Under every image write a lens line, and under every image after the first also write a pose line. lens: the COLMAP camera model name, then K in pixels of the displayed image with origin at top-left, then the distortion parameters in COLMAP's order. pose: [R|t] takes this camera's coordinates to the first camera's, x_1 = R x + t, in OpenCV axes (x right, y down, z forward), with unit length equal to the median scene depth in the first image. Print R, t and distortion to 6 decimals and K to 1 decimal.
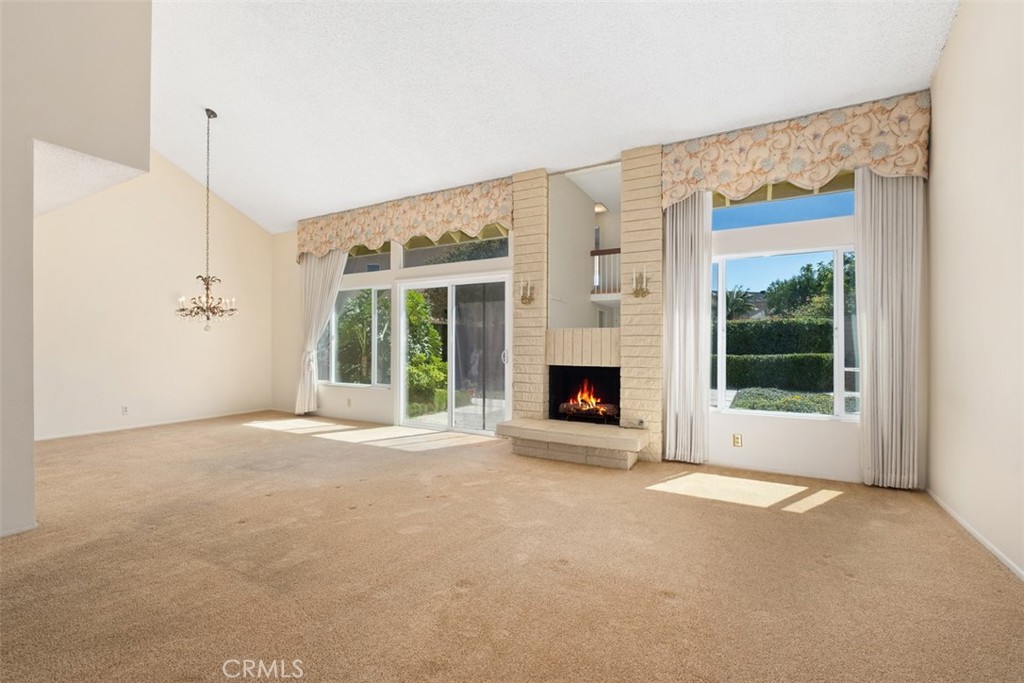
lens RADIAL K [[444.6, 0, 516.4], [0, 444.6, 344.7], [0, 0, 1]] dist [0.001940, -0.005203]
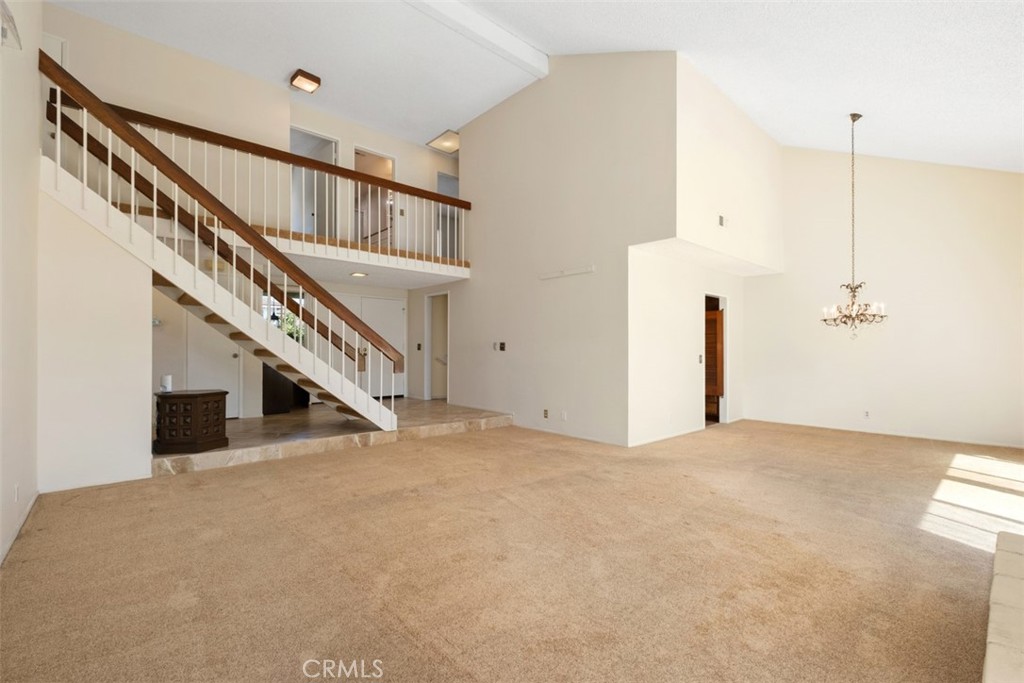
lens RADIAL K [[447.1, 0, 509.1], [0, 447.1, 349.8], [0, 0, 1]] dist [0.000956, -0.000110]
pose [[-0.332913, -0.003880, -0.942949, 0.506514], [-0.004605, 0.999986, -0.002488, -0.002126], [0.942946, 0.003514, -0.332927, 0.632629]]
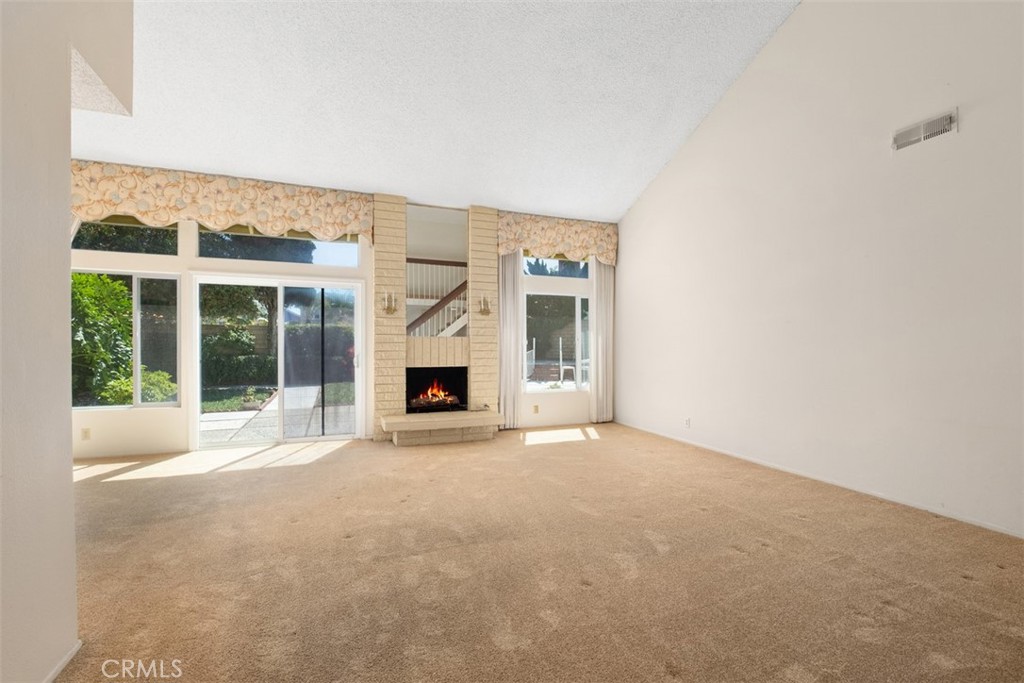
lens RADIAL K [[438.2, 0, 512.6], [0, 438.2, 347.7], [0, 0, 1]] dist [0.001959, -0.004074]
pose [[0.633766, -0.006466, 0.773498, -0.641409], [-0.000380, 0.999962, 0.008670, -0.015866], [-0.773525, -0.005789, 0.633739, 0.059844]]
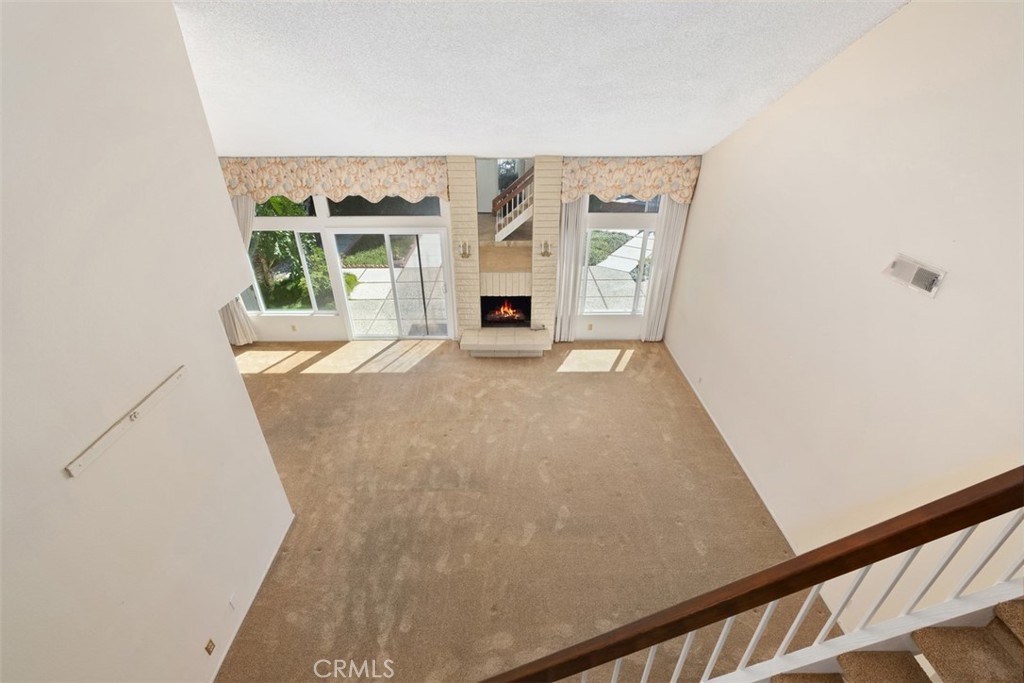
lens RADIAL K [[434.8, 0, 514.5], [0, 434.8, 332.1], [0, 0, 1]] dist [-0.000434, -0.000140]
pose [[0.866844, -0.239150, 0.437480, -0.500131], [-0.002873, 0.875042, 0.484038, -0.553718], [-0.498571, -0.420843, 0.757838, -0.212765]]
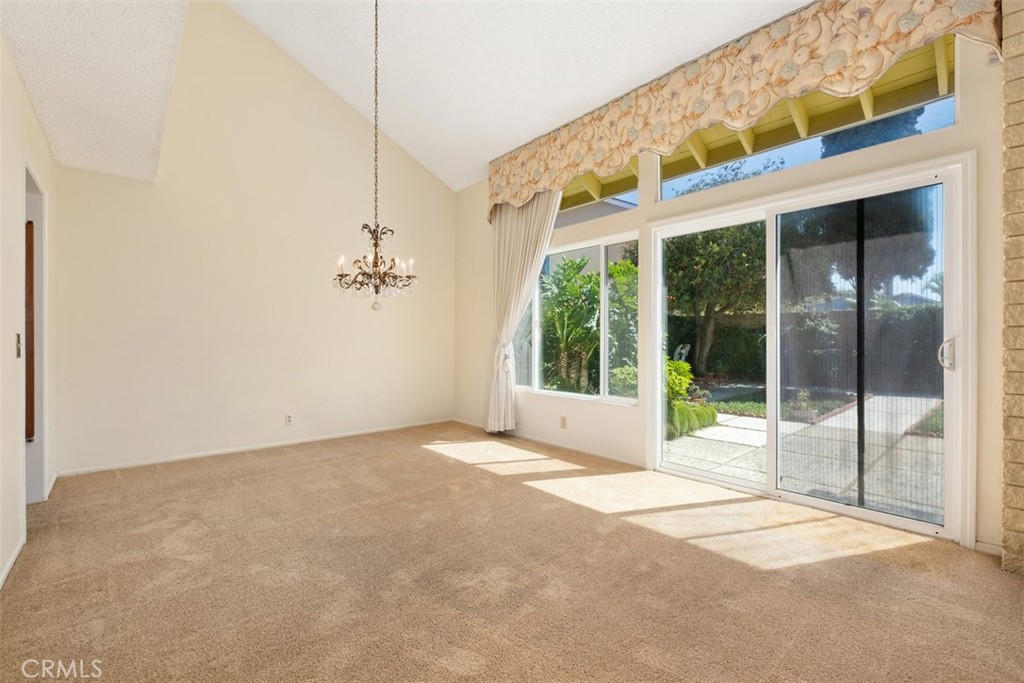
lens RADIAL K [[441.8, 0, 509.2], [0, 441.8, 340.7], [0, 0, 1]] dist [0.001099, -0.003113]
pose [[0.938578, -0.002127, -0.345062, -0.302502], [0.001588, 0.999997, -0.001845, 0.014934], [0.345065, 0.001184, 0.938578, 0.480573]]
